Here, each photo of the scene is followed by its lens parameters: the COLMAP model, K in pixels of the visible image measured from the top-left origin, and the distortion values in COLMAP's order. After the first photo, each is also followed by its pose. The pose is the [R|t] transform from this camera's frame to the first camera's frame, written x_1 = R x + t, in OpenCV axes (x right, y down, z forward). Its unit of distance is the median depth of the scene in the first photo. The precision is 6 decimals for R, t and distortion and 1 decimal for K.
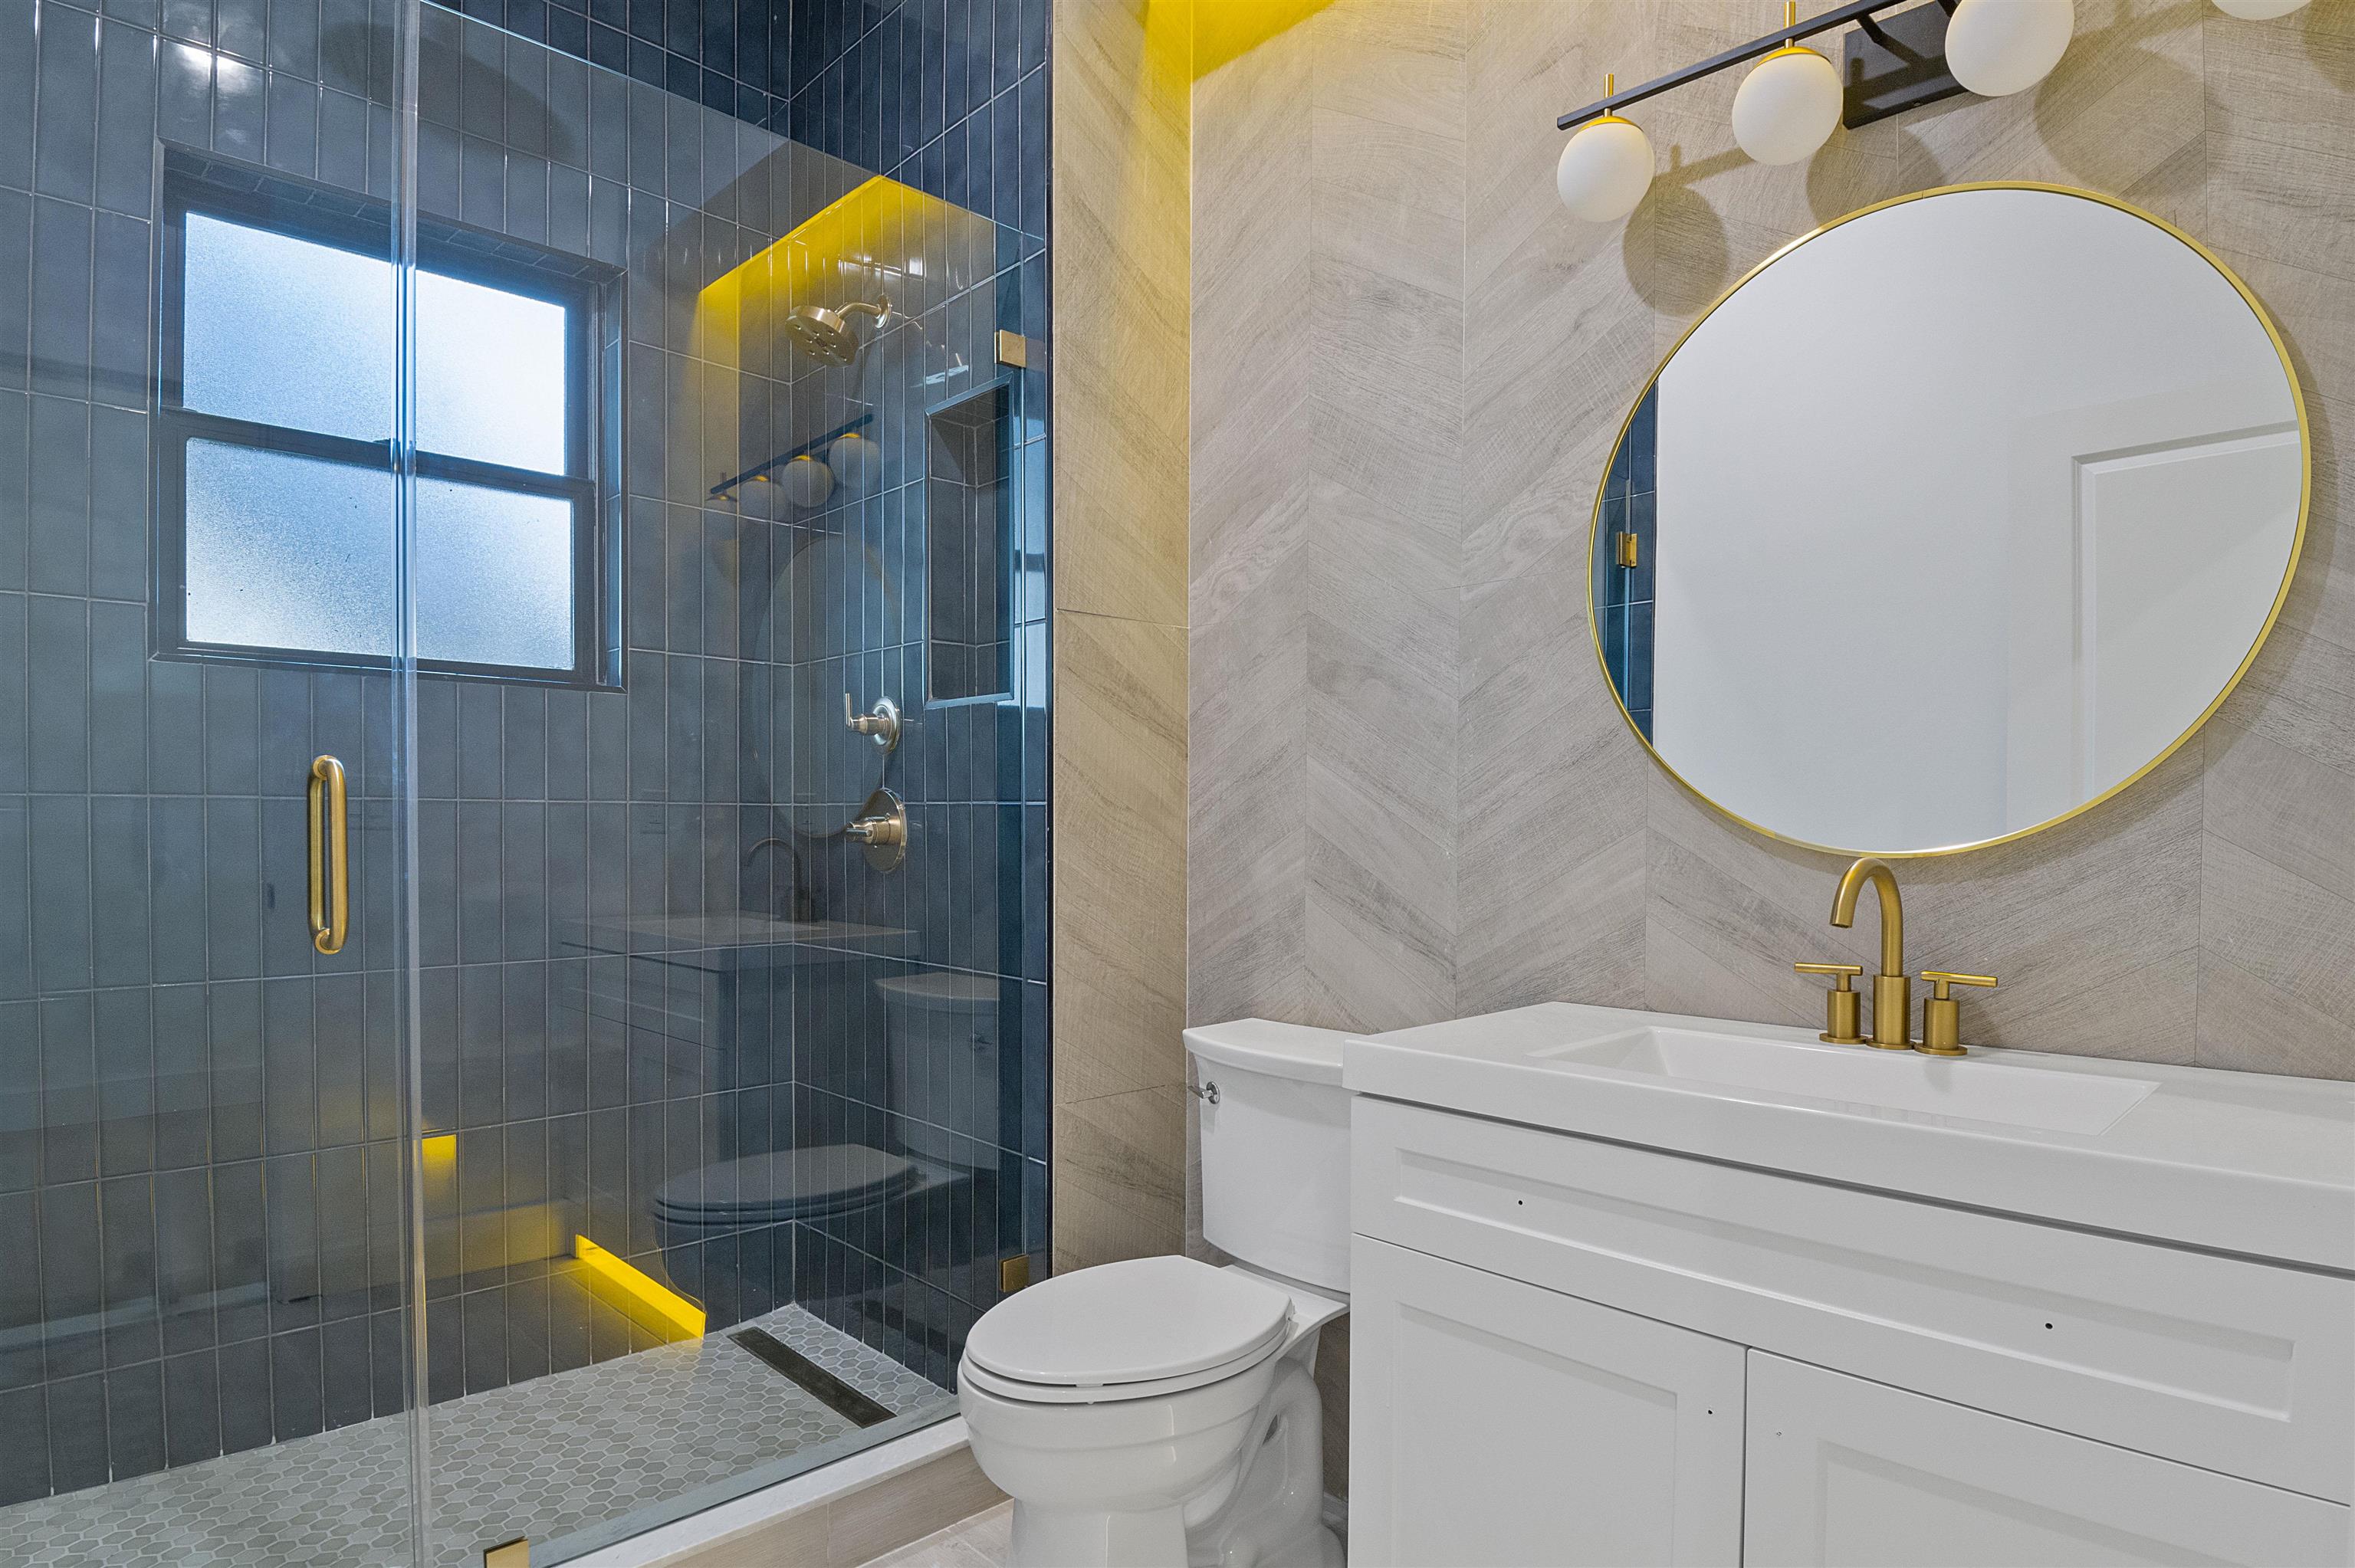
lens RADIAL K [[1313.1, 0, 1177.5], [0, 1313.1, 784.0], [0, 0, 1]] dist [-0.002324, -0.000302]
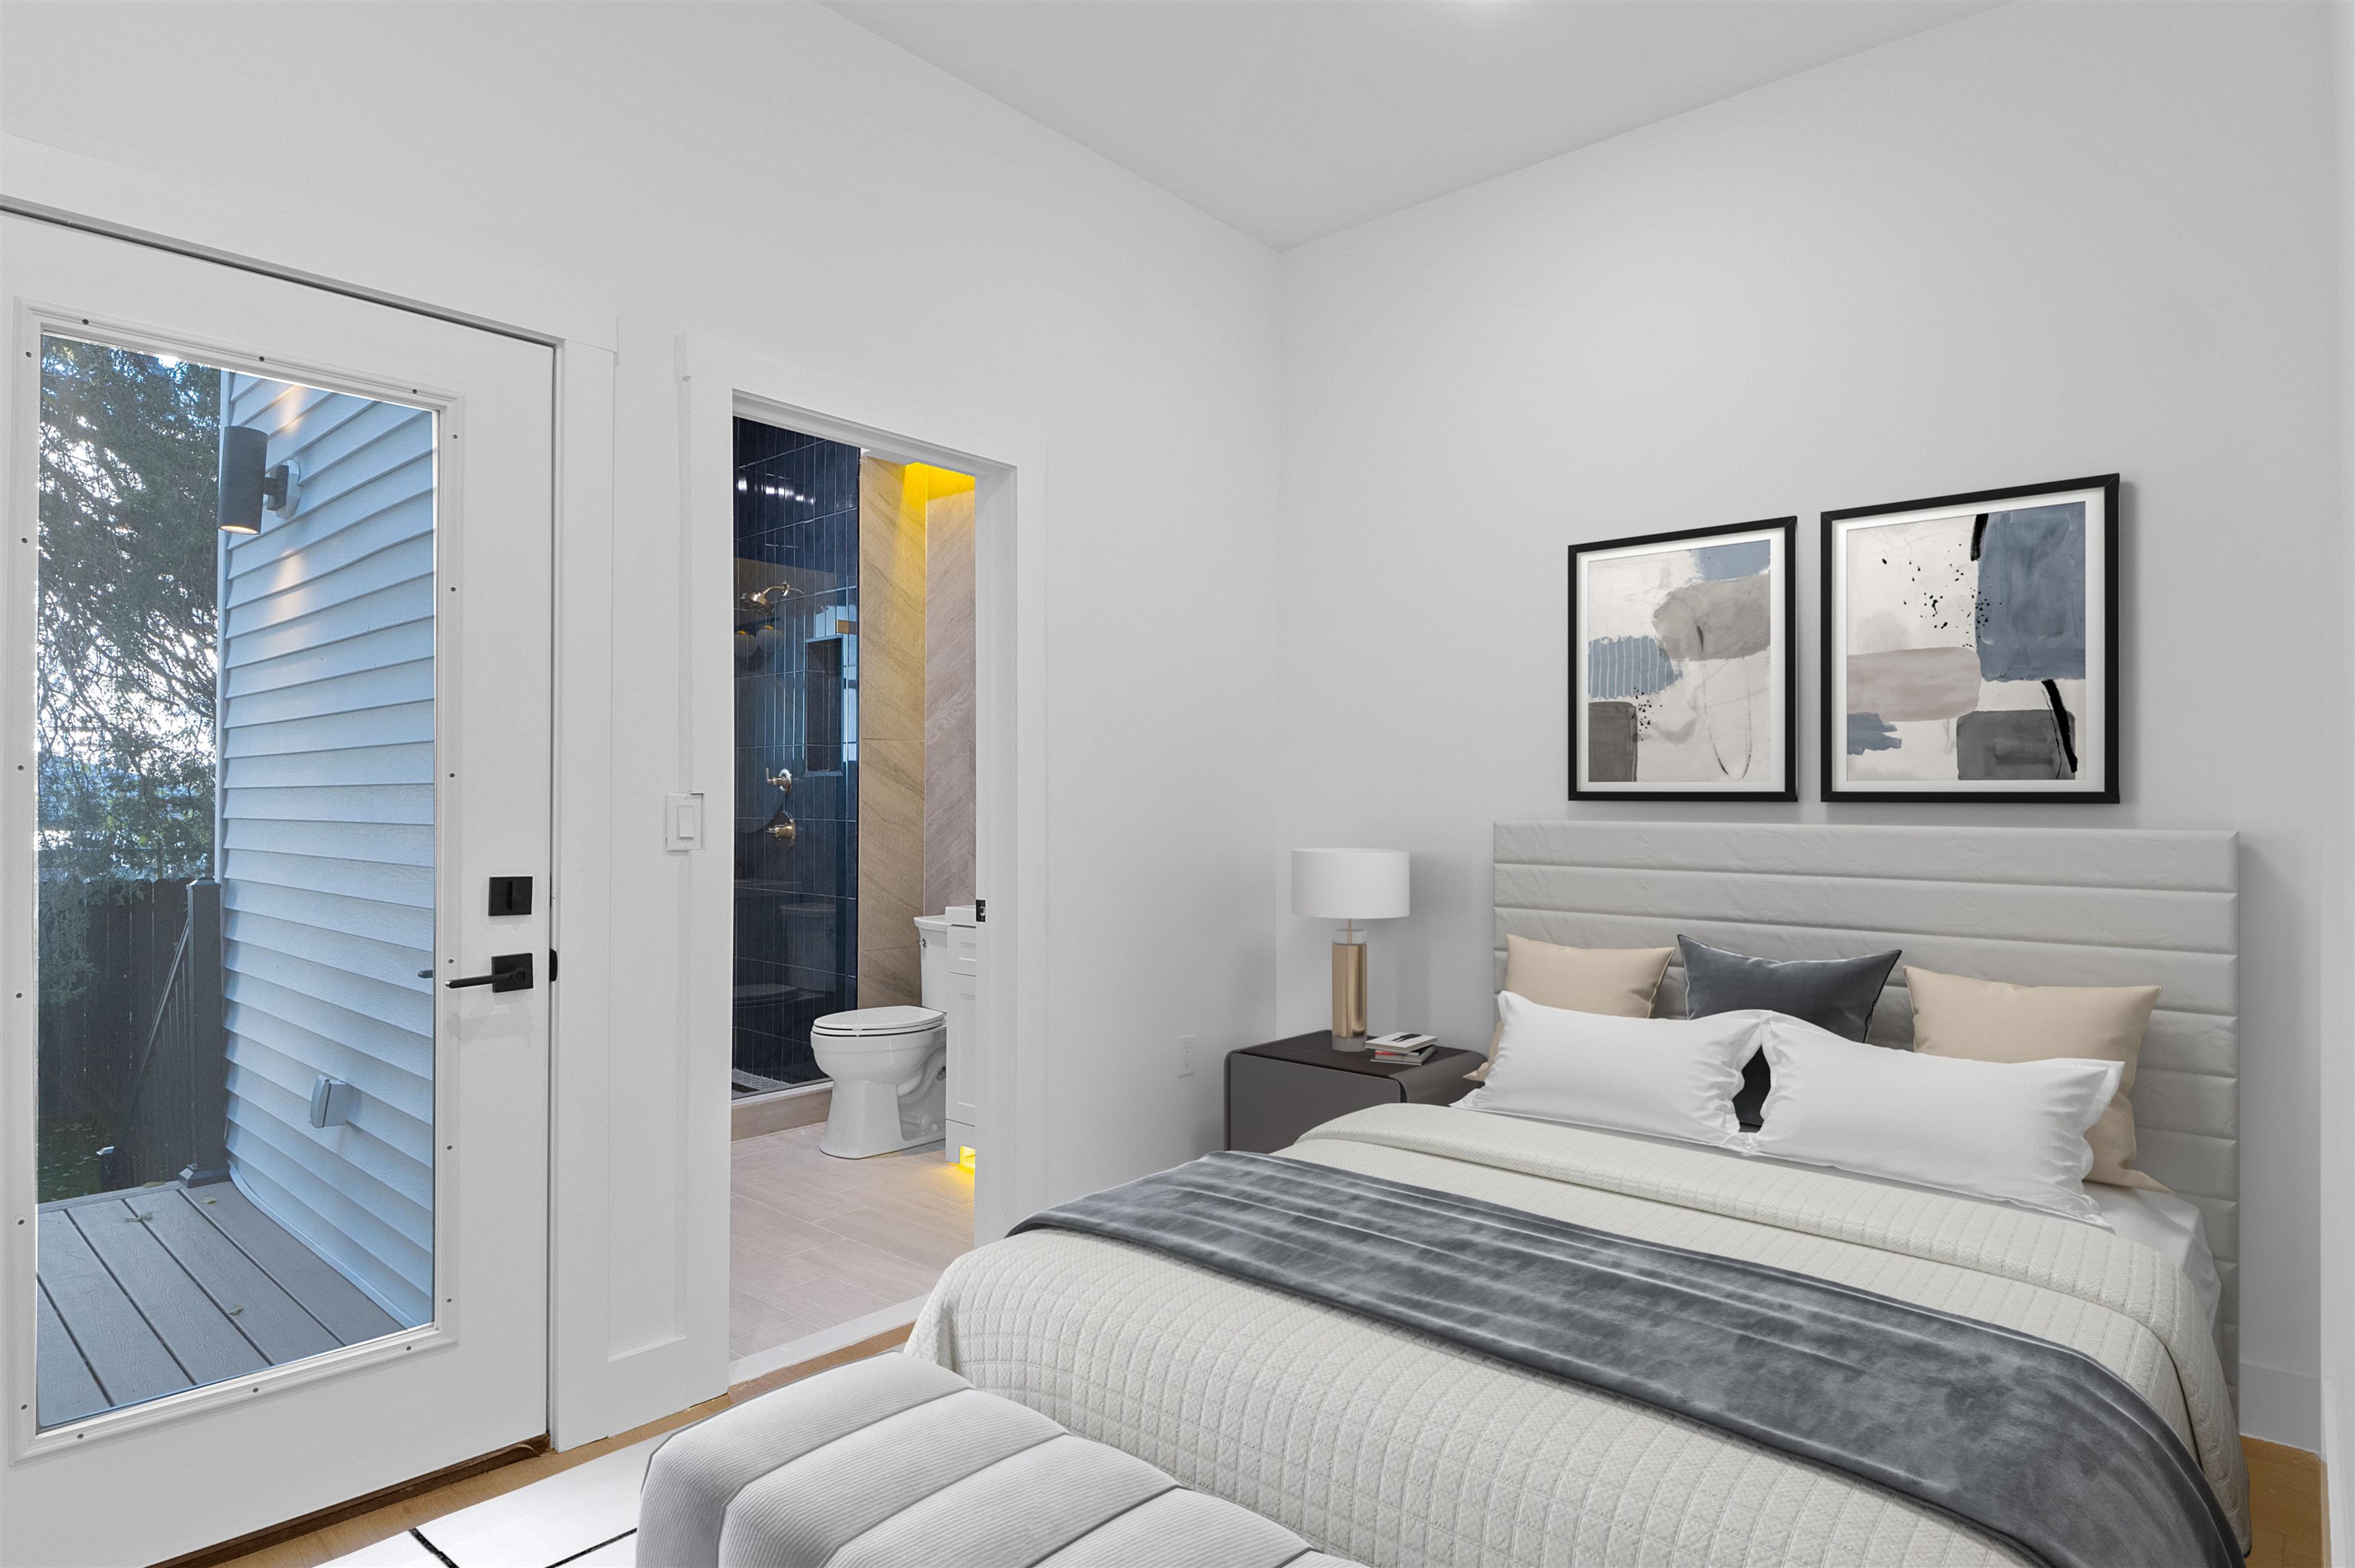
lens RADIAL K [[1193.0, 0, 1177.5], [0, 1193.0, 784.0], [0, 0, 1]] dist [0.001025, -0.000004]
pose [[0.995042, 0.008843, 0.099060, 0.241955], [-0.009301, 0.999948, 0.004162, -0.060985], [-0.099018, -0.005063, 0.995073, -1.091821]]
